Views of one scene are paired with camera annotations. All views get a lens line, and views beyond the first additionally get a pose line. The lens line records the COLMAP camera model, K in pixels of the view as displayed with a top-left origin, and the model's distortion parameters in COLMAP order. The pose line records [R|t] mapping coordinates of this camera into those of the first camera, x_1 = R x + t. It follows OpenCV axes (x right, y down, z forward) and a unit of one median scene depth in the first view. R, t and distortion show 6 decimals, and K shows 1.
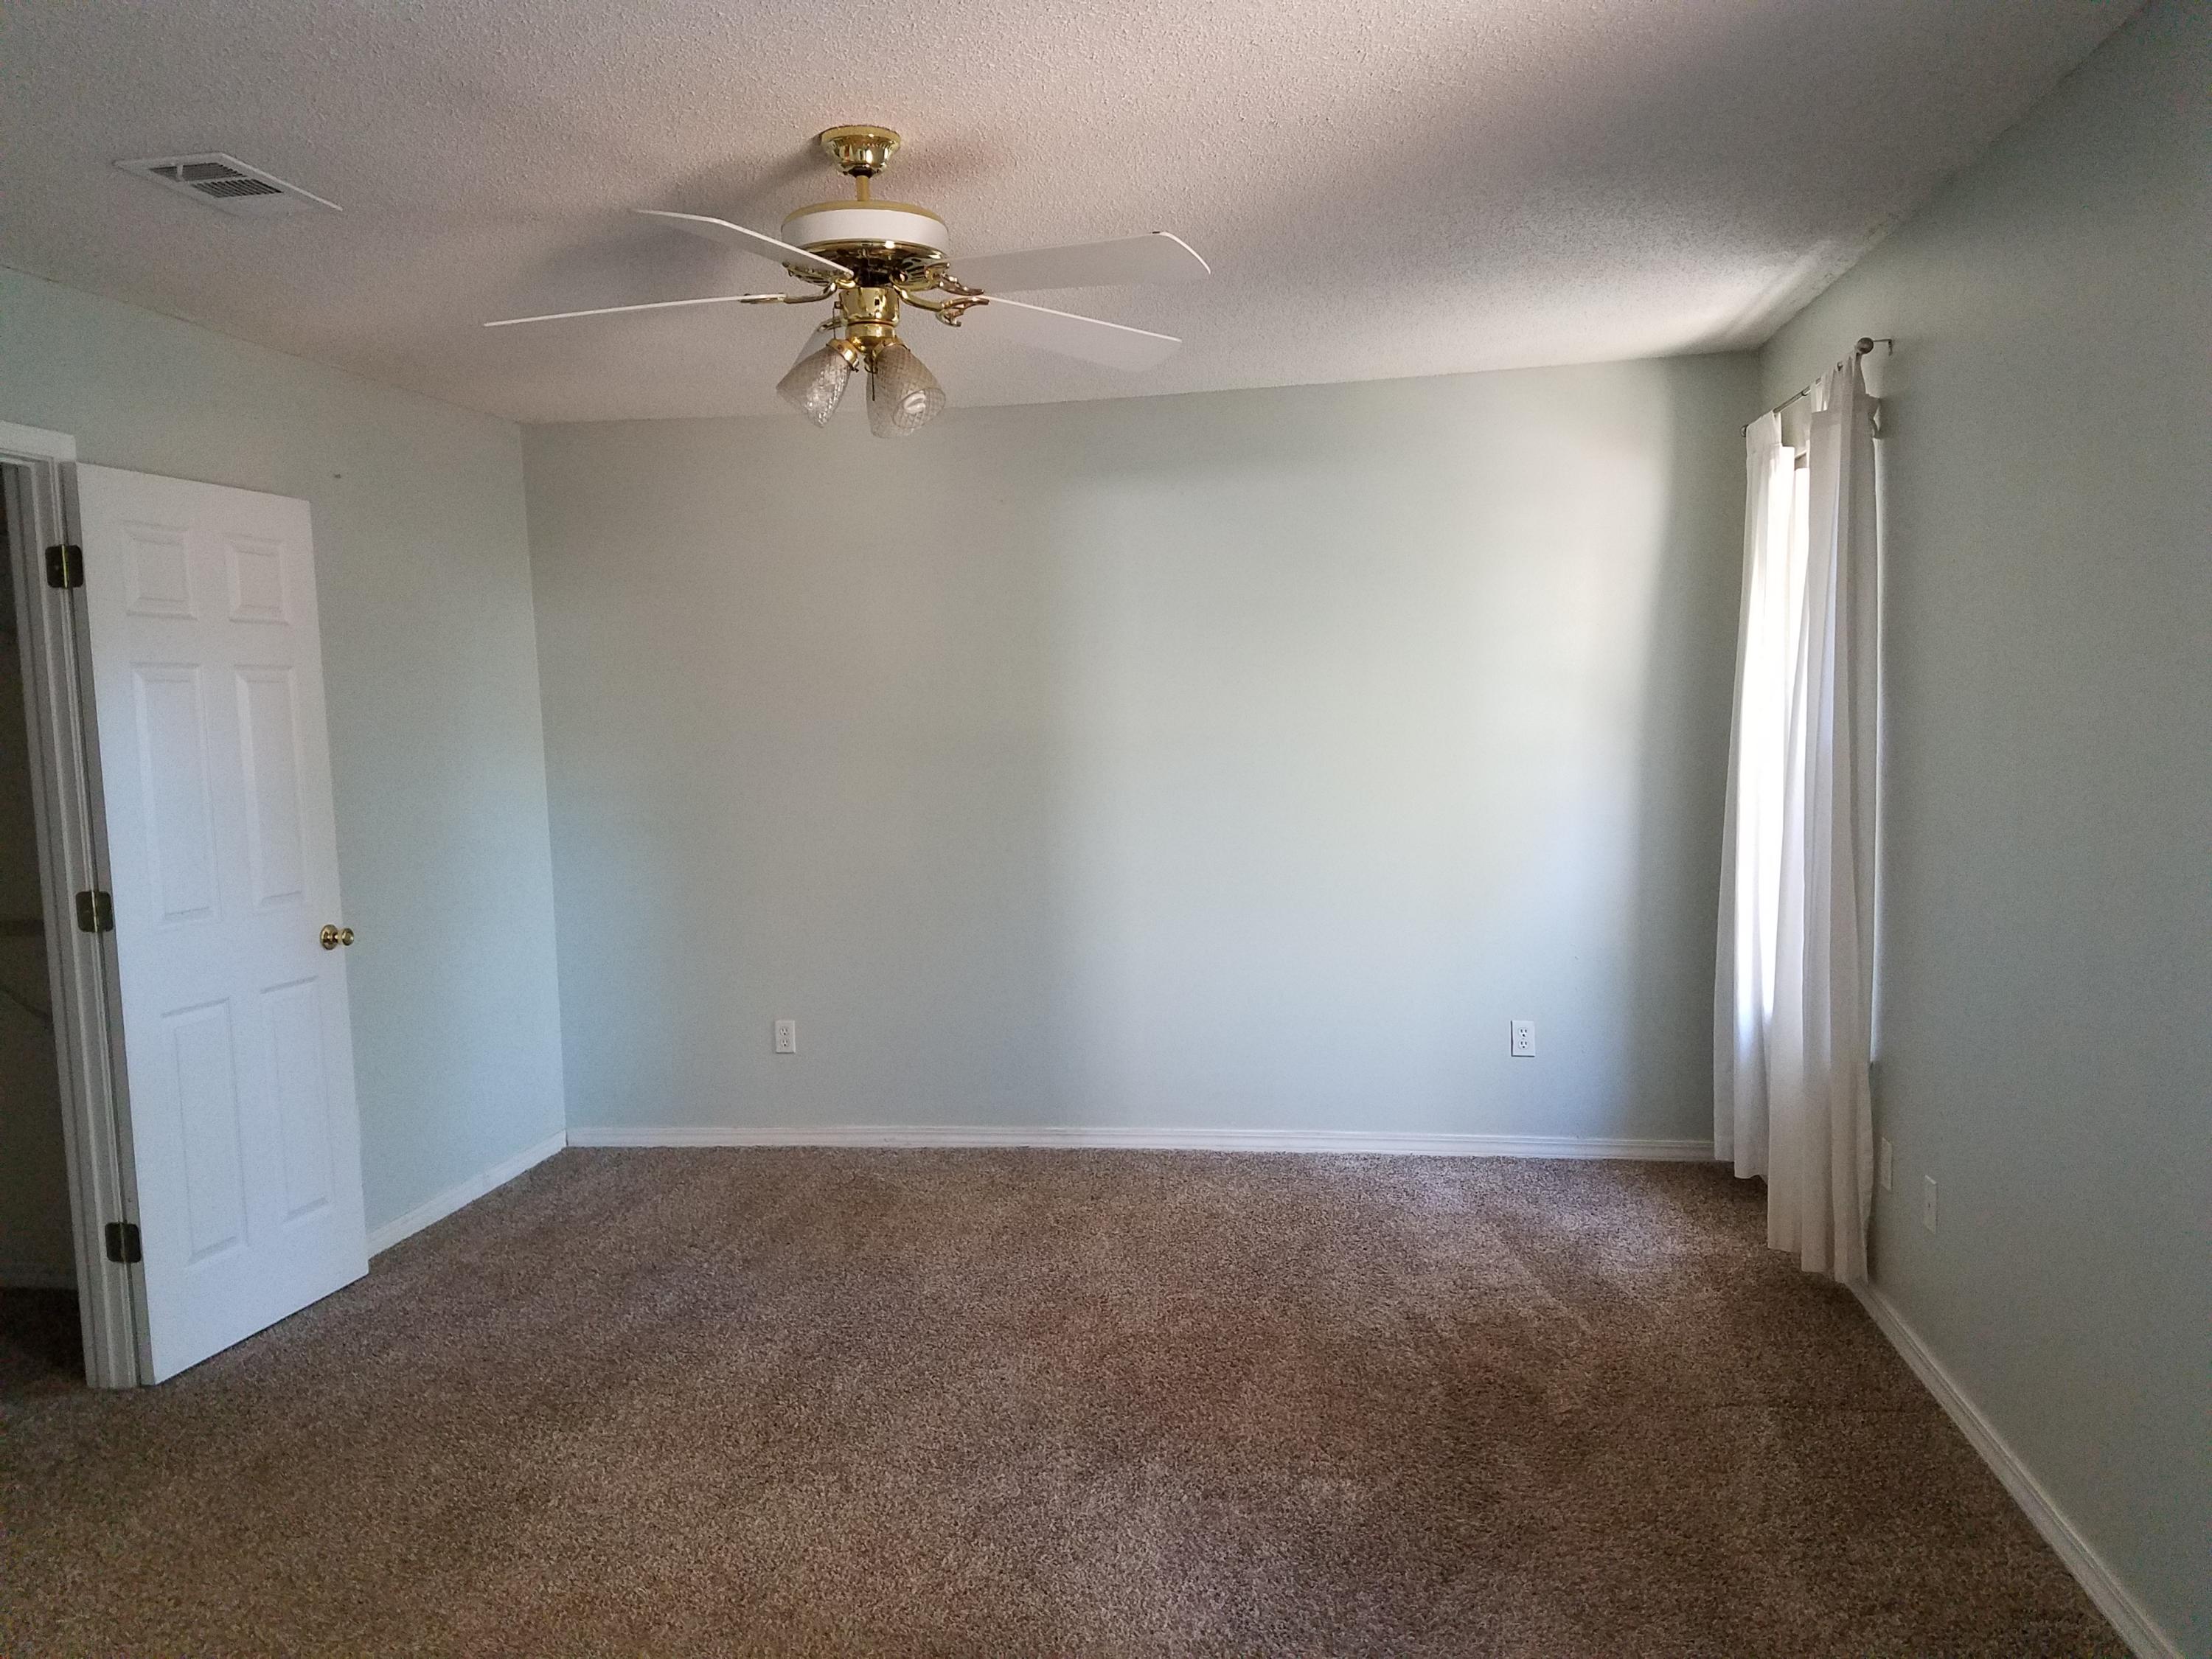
lens RADIAL K [[1674.3, 0, 1085.5], [0, 1674.3, 845.8], [0, 0, 1]] dist [0.165523, -0.191755]
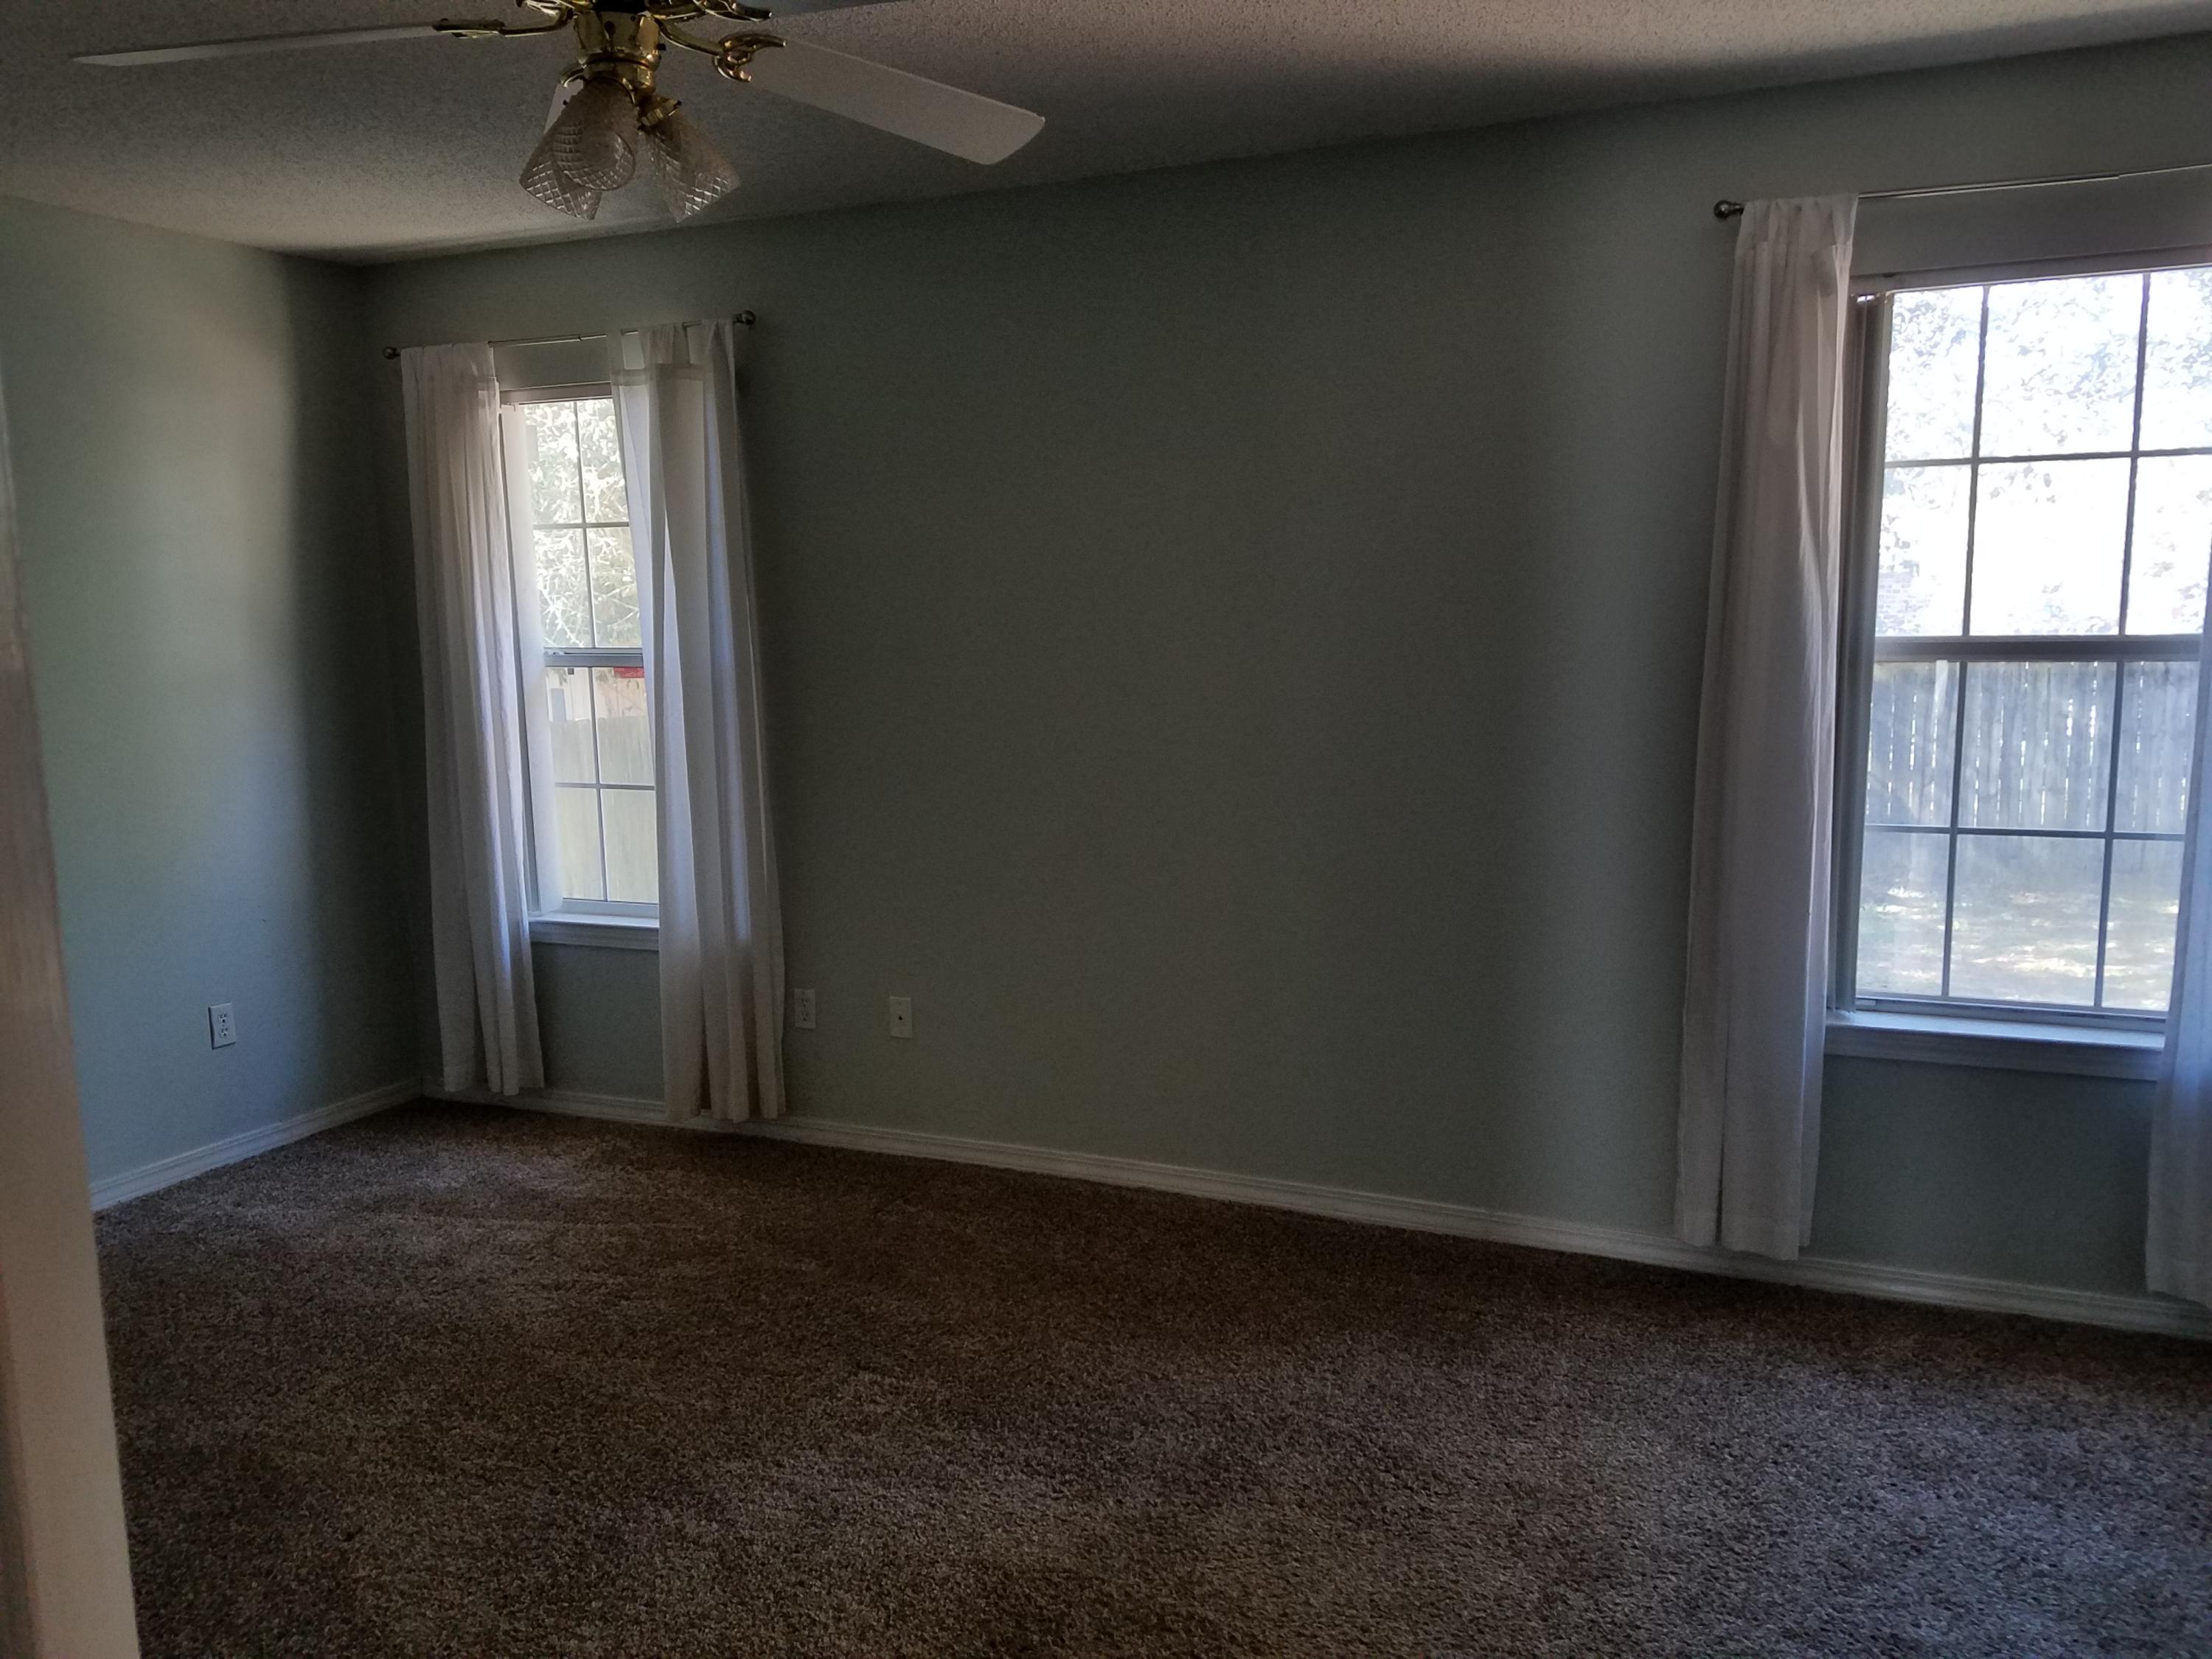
lens RADIAL K [[1674.3, 0, 1085.5], [0, 1674.3, 845.8], [0, 0, 1]] dist [0.165523, -0.191755]
pose [[0.256485, -0.104368, 0.960897, -0.543635], [0.088449, 0.992516, 0.084193, -0.012056], [-0.962493, 0.063396, 0.263797, 0.419750]]
